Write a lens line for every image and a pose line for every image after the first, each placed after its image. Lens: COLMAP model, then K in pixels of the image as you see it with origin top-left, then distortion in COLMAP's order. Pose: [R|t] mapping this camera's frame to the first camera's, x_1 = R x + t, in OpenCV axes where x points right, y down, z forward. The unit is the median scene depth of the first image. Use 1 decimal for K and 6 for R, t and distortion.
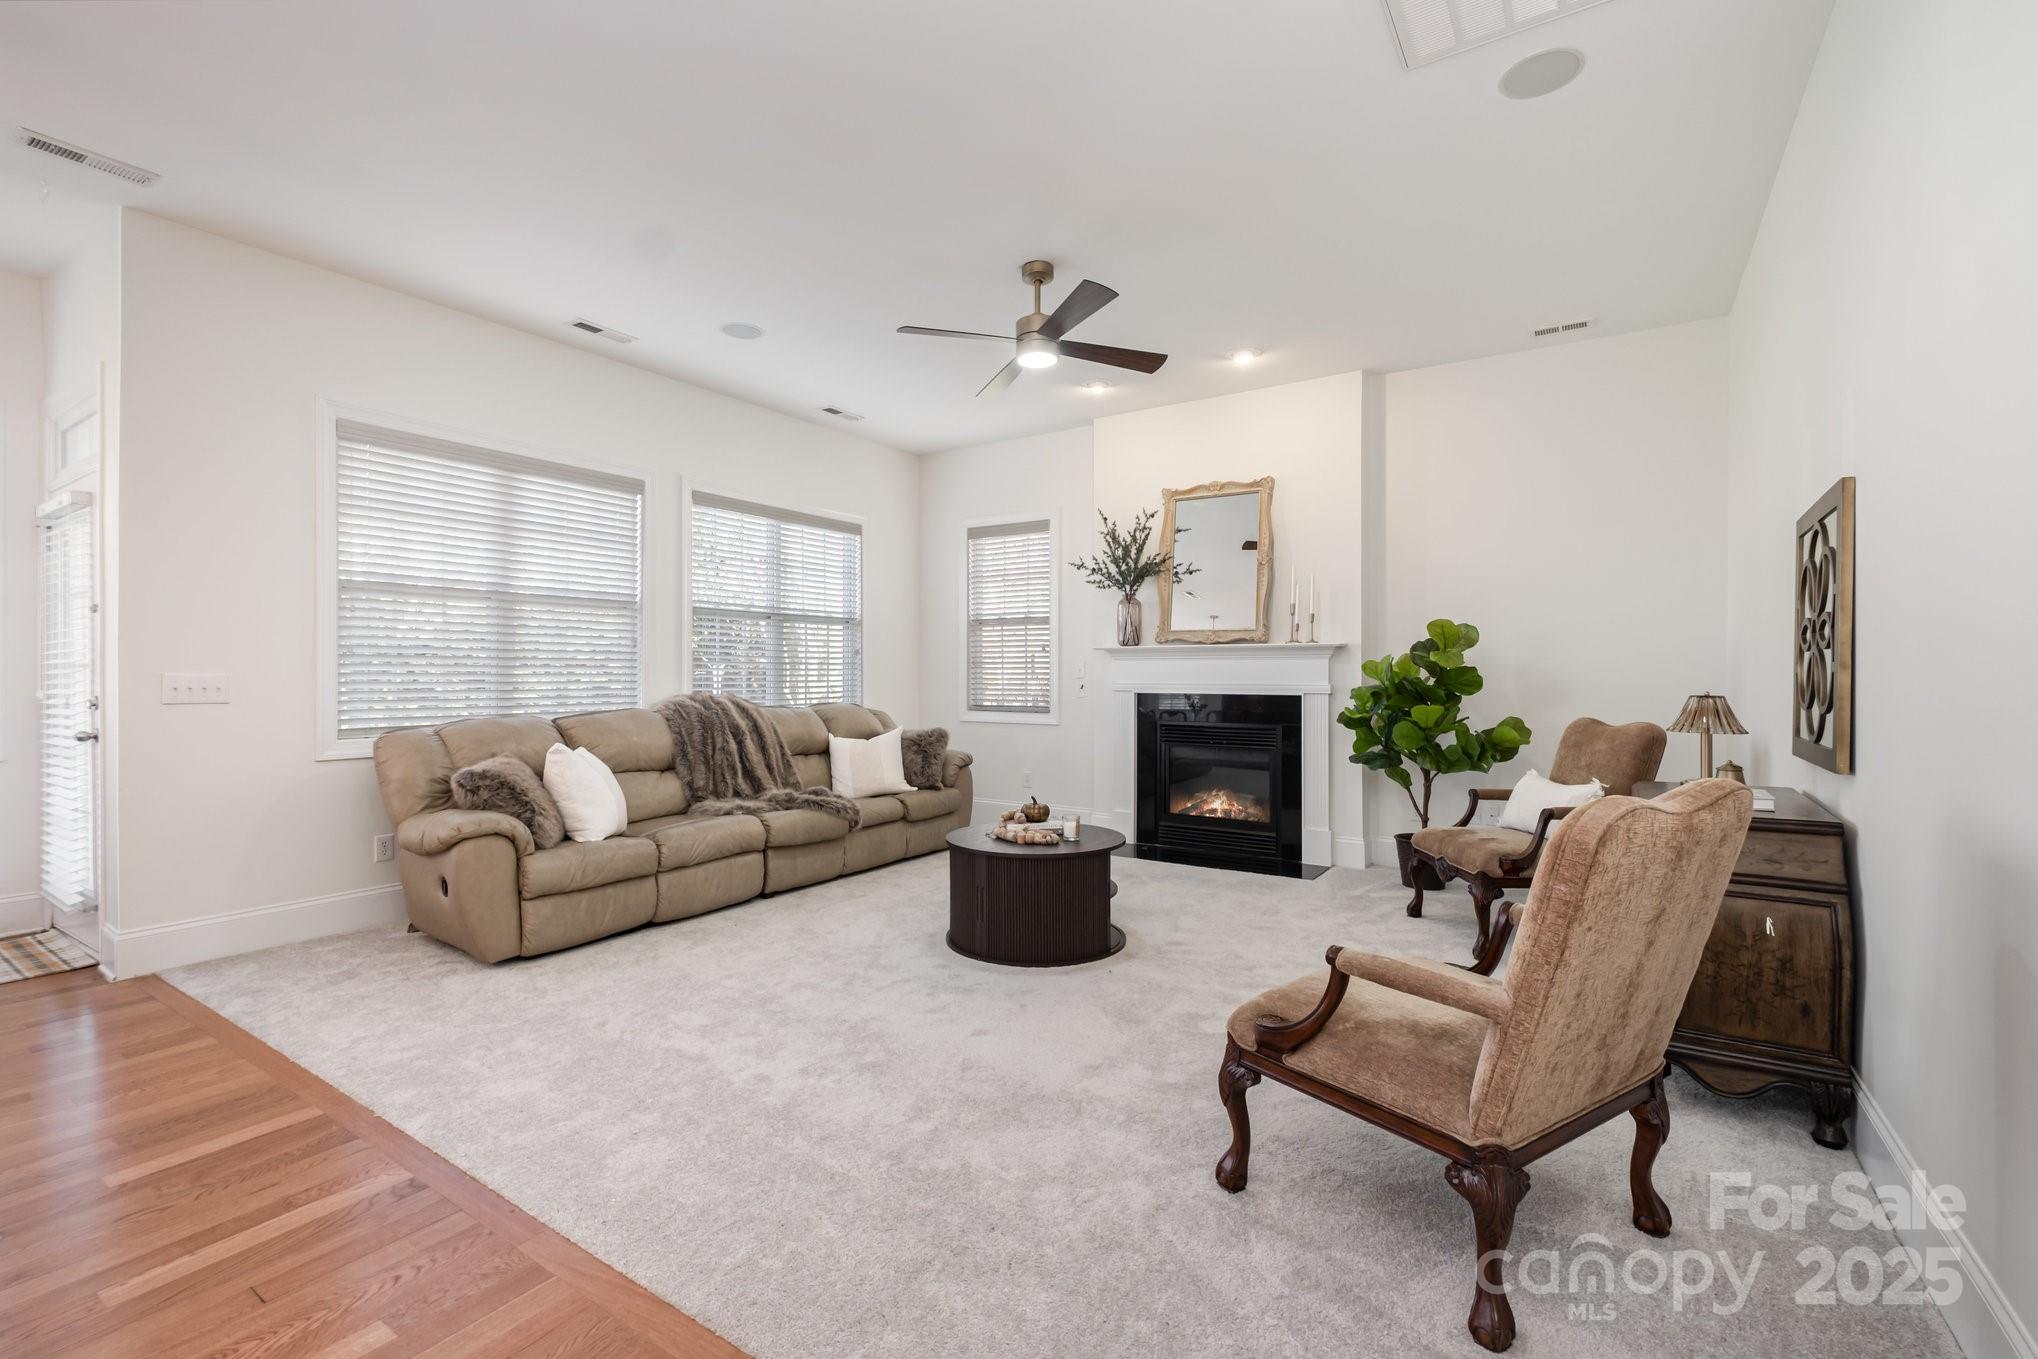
lens RADIAL K [[890.2, 0, 1013.5], [0, 890.2, 680.5], [0, 0, 1]] dist [0.001375, -0.000858]
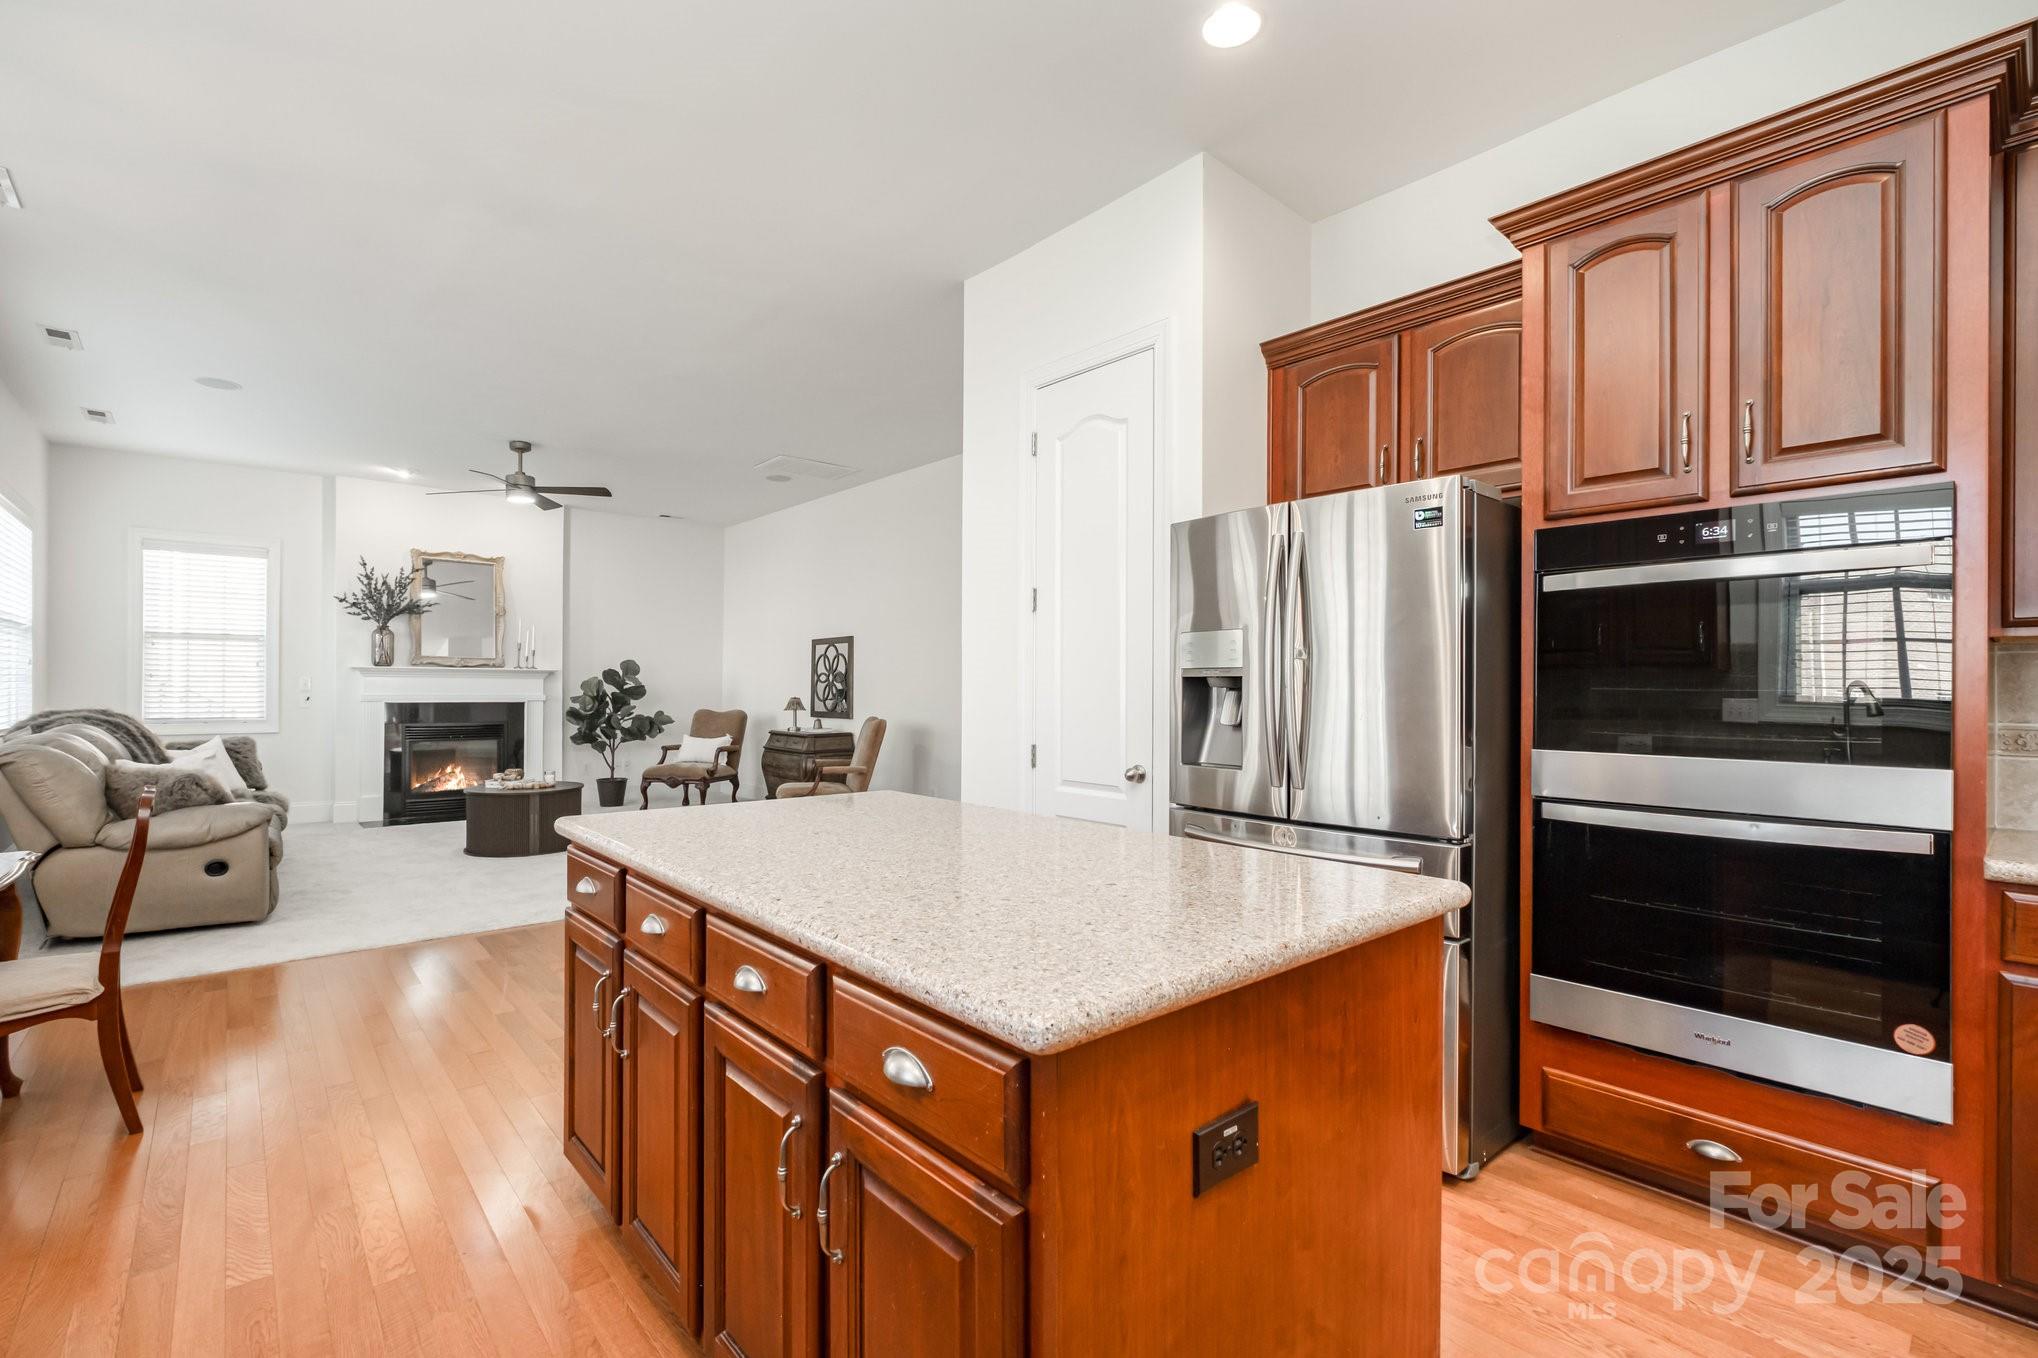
lens RADIAL K [[890.2, 0, 1004.7], [0, 890.2, 686.8], [0, 0, 1]] dist [0.001375, -0.000858]
pose [[0.282630, 0.000616, 0.959229, -0.877706], [0.001189, 0.999999, -0.000993, -0.006978], [-0.959228, 0.001421, 0.282629, -0.230248]]
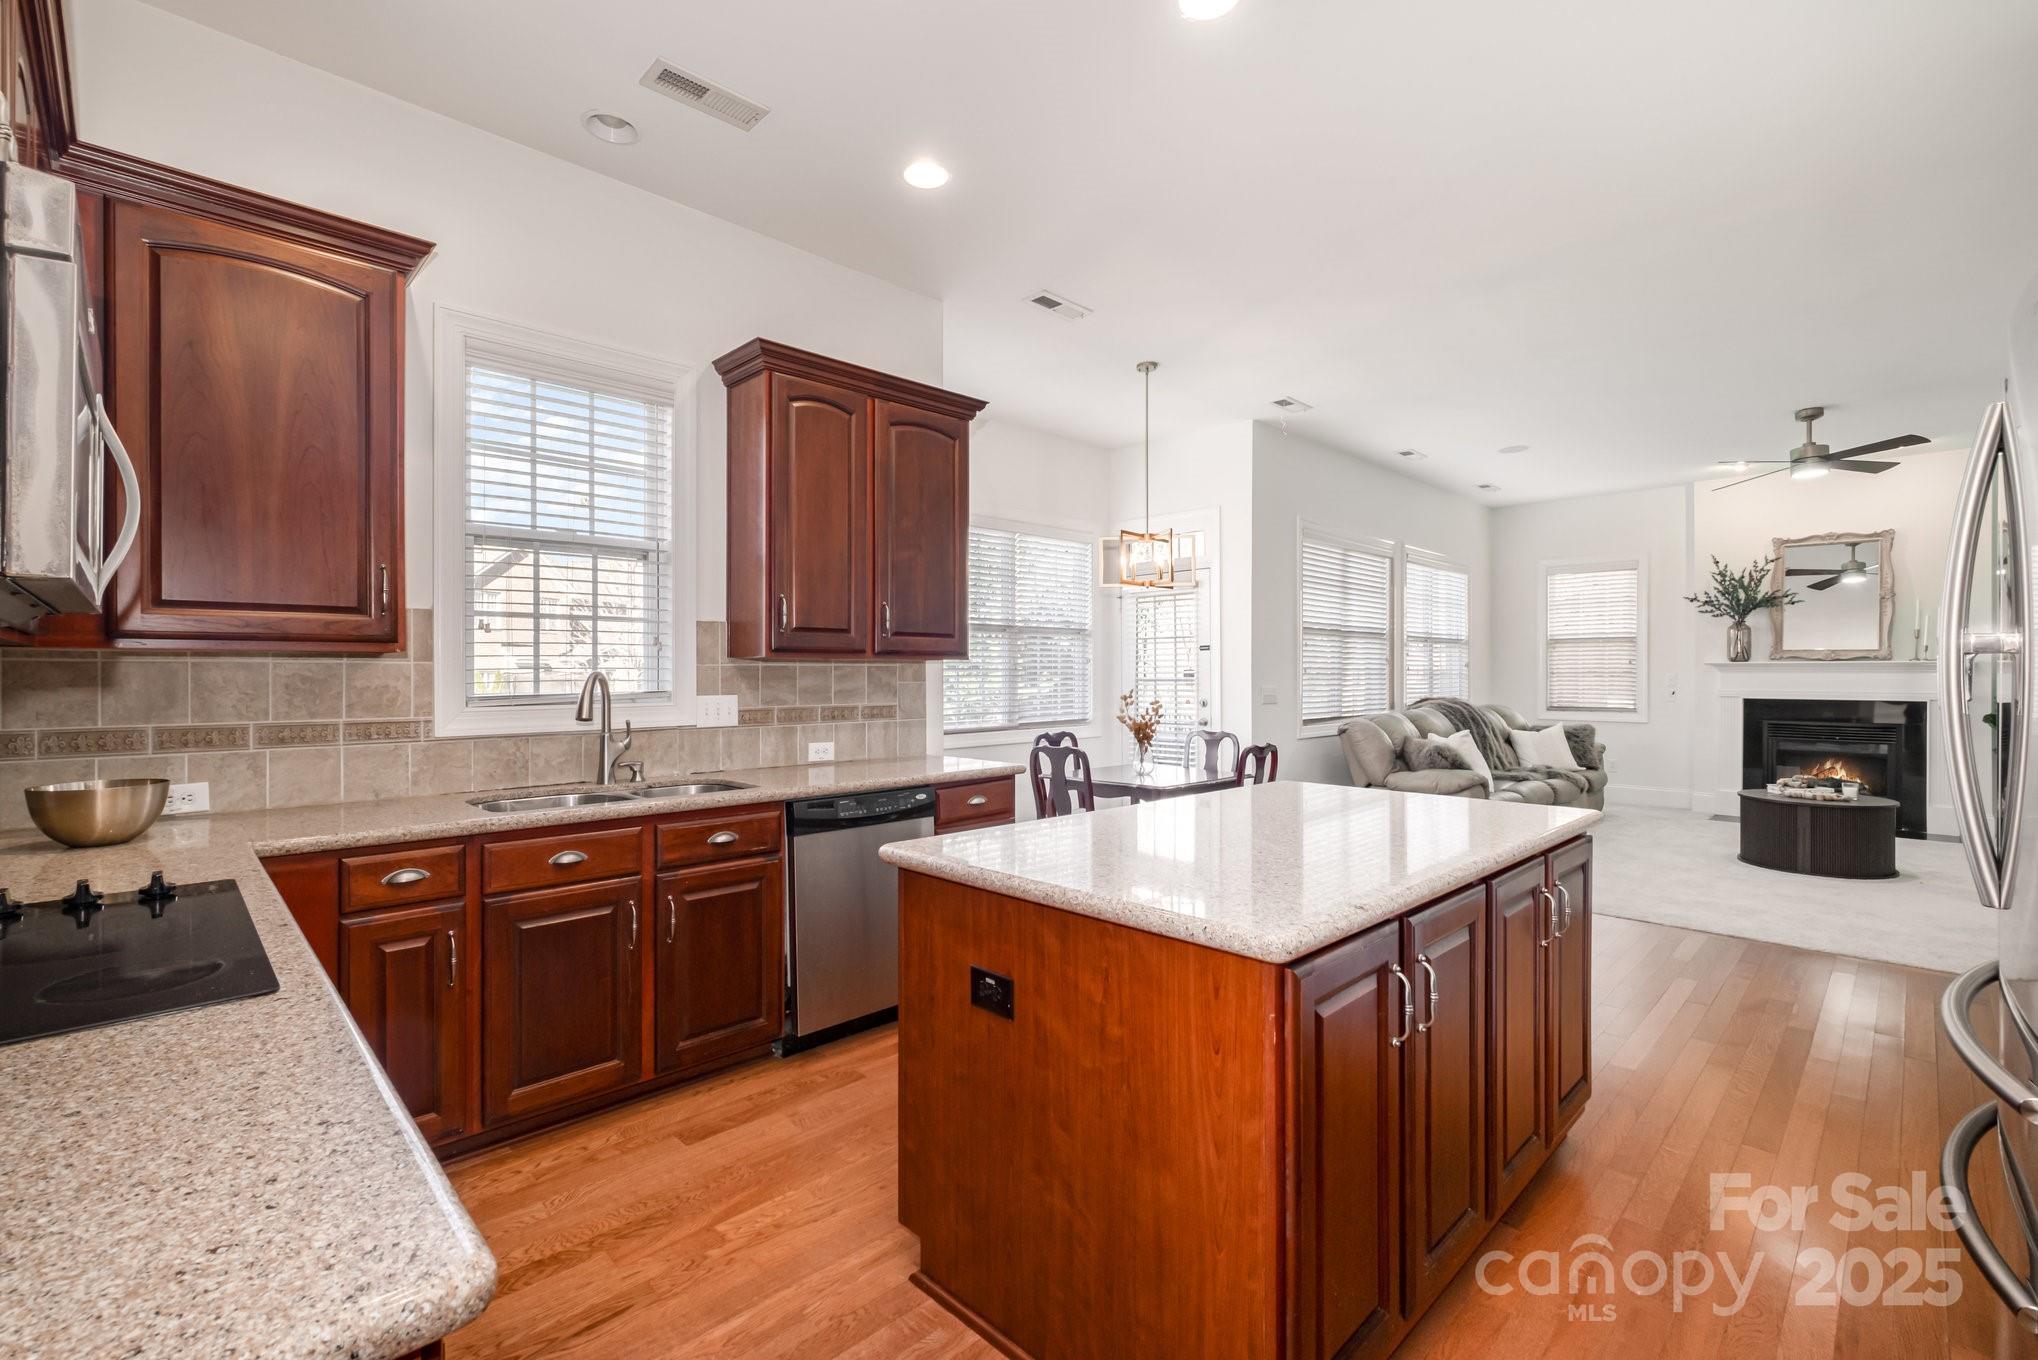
lens RADIAL K [[890.2, 0, 1005.5], [0, 890.2, 674.9], [0, 0, 1]] dist [0.001375, -0.000858]
pose [[0.974593, 0.000599, -0.223982, -0.629964], [-0.001184, 0.999996, -0.002475, -0.016116], [0.223980, 0.002677, 0.974590, -0.495874]]
